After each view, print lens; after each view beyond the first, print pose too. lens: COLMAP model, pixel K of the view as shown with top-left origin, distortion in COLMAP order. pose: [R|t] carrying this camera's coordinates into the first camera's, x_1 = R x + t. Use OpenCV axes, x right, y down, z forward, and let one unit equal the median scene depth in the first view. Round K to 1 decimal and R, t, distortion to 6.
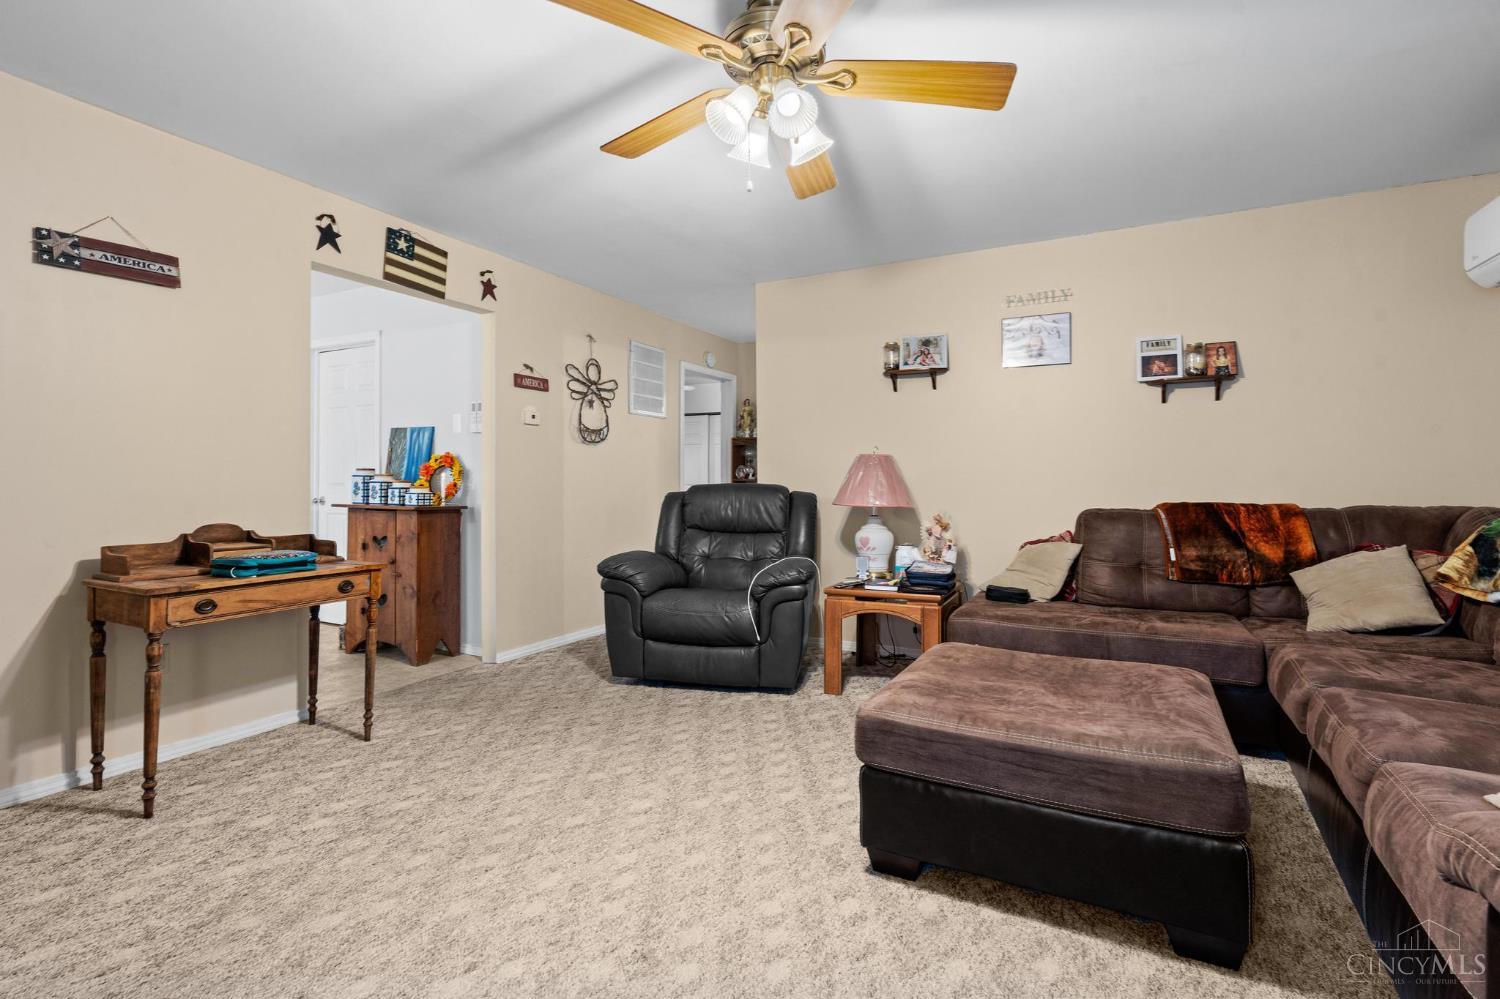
lens RADIAL K [[687.2, 0, 752.3], [0, 687.2, 466.4], [0, 0, 1]] dist [-0.001361, 0.000297]
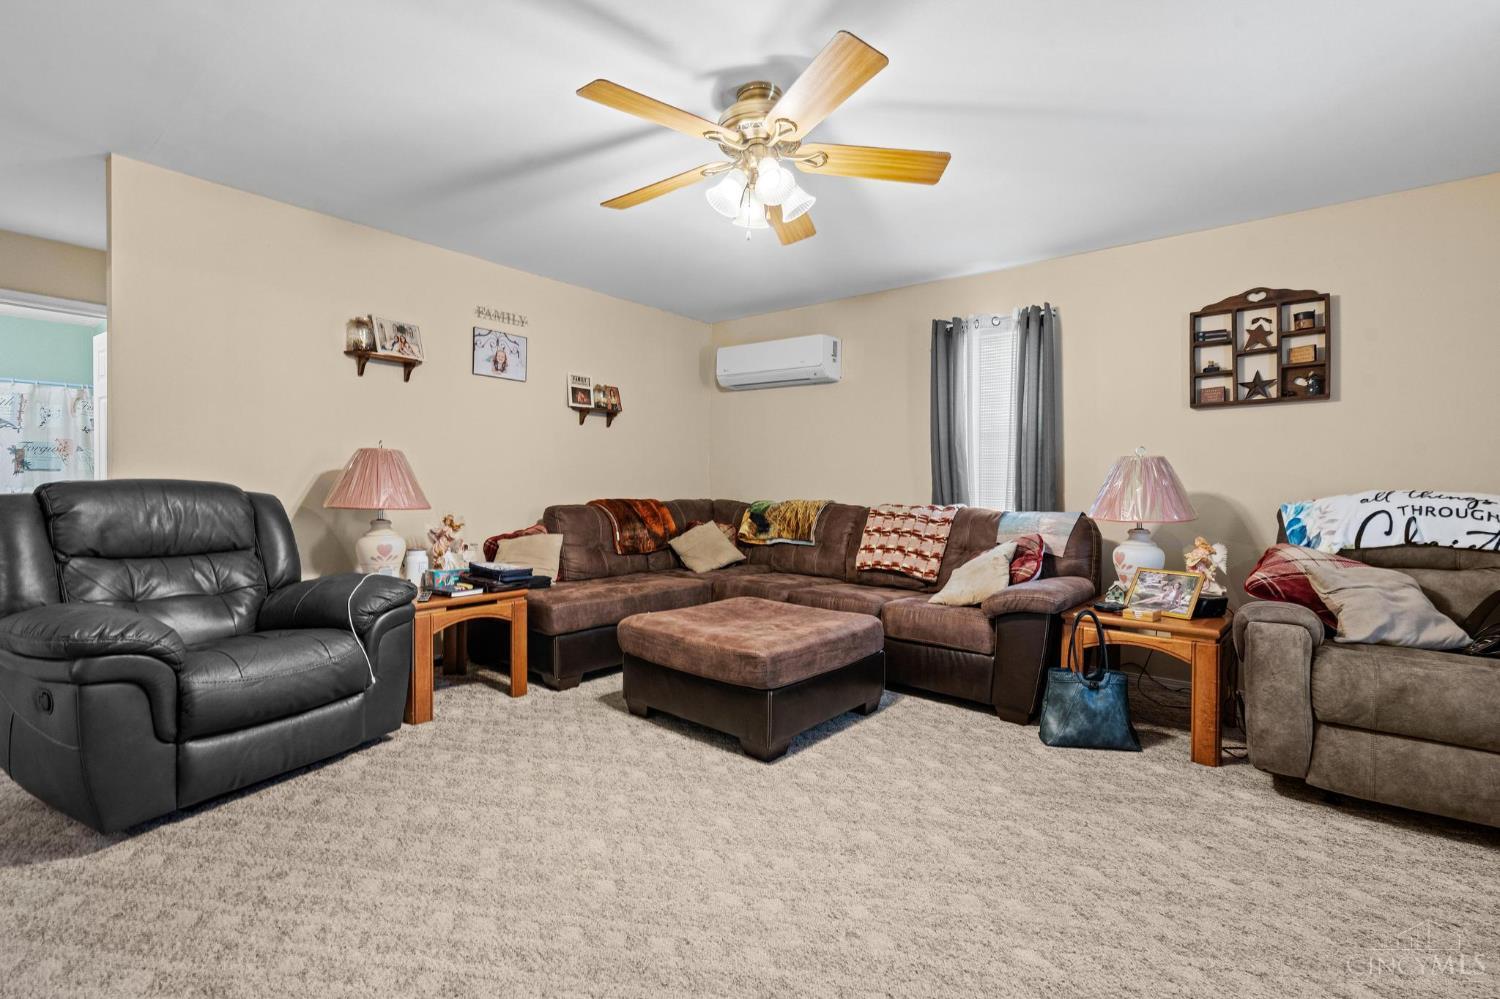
lens RADIAL K [[684.9, 0, 748.4], [0, 684.9, 491.9], [0, 0, 1]] dist [-0.001805, 0.000255]
pose [[0.199708, -0.002962, 0.979851, -0.721707], [-0.036857, 0.999265, 0.010532, 0.013006], [-0.979162, -0.038217, 0.199452, 0.469916]]
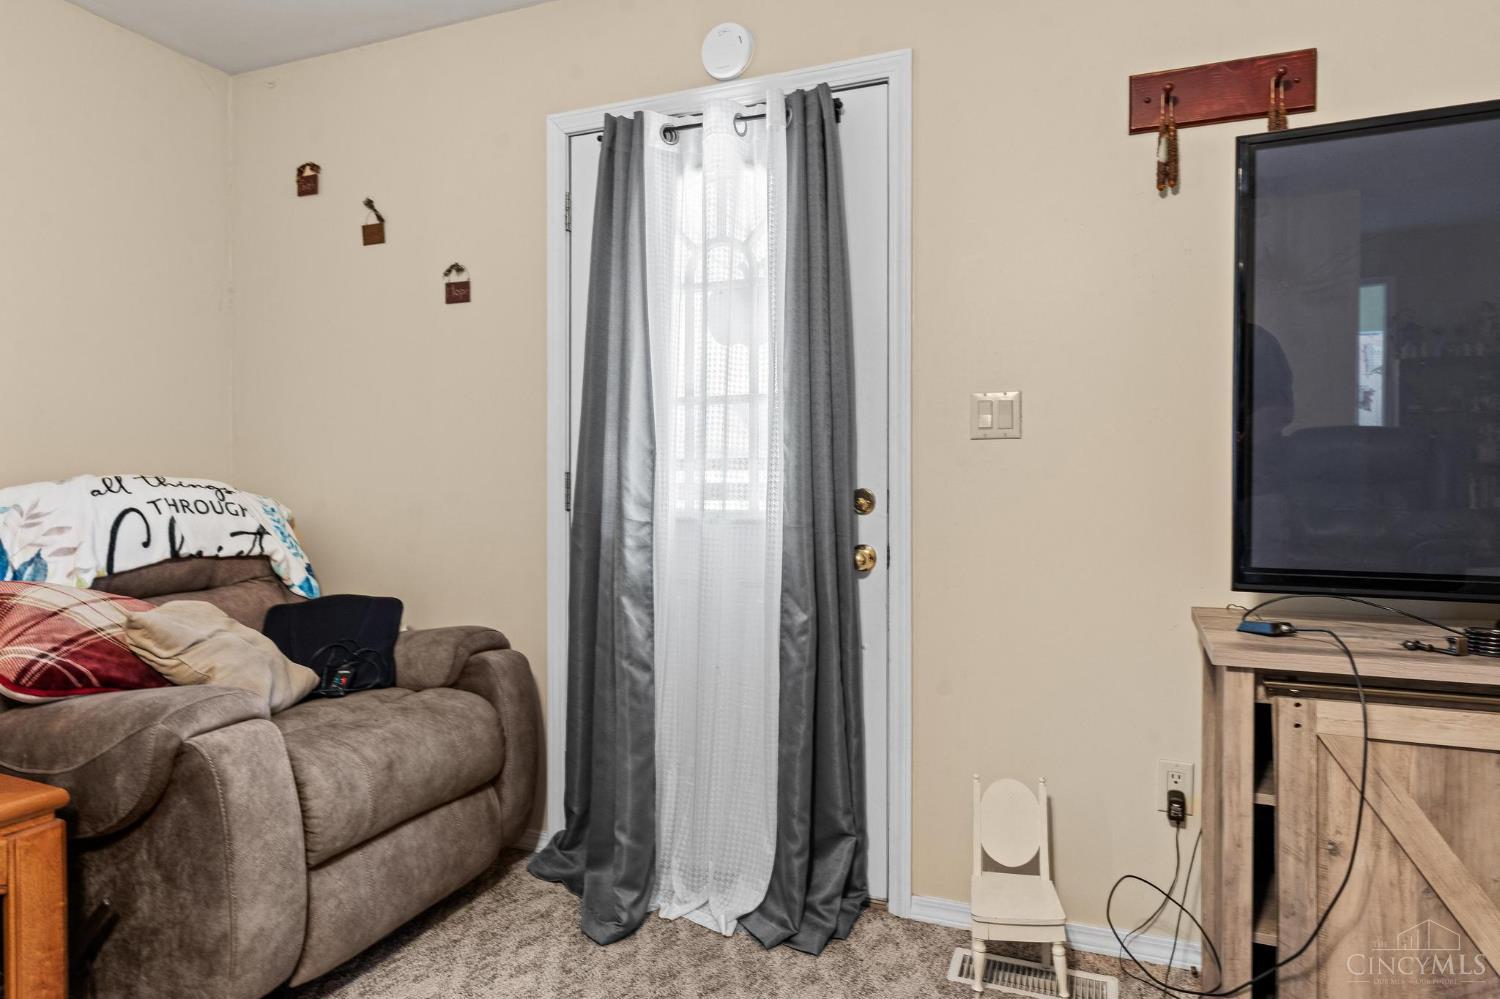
lens RADIAL K [[882.2, 0, 738.9], [0, 882.2, 486.5], [0, 0, 1]] dist [-0.004711, -0.000757]
pose [[-0.994328, 0.000280, -0.106360, -0.105520], [0.003038, 0.999663, -0.025772, 0.018452], [0.106317, -0.025949, -0.993994, 0.590215]]
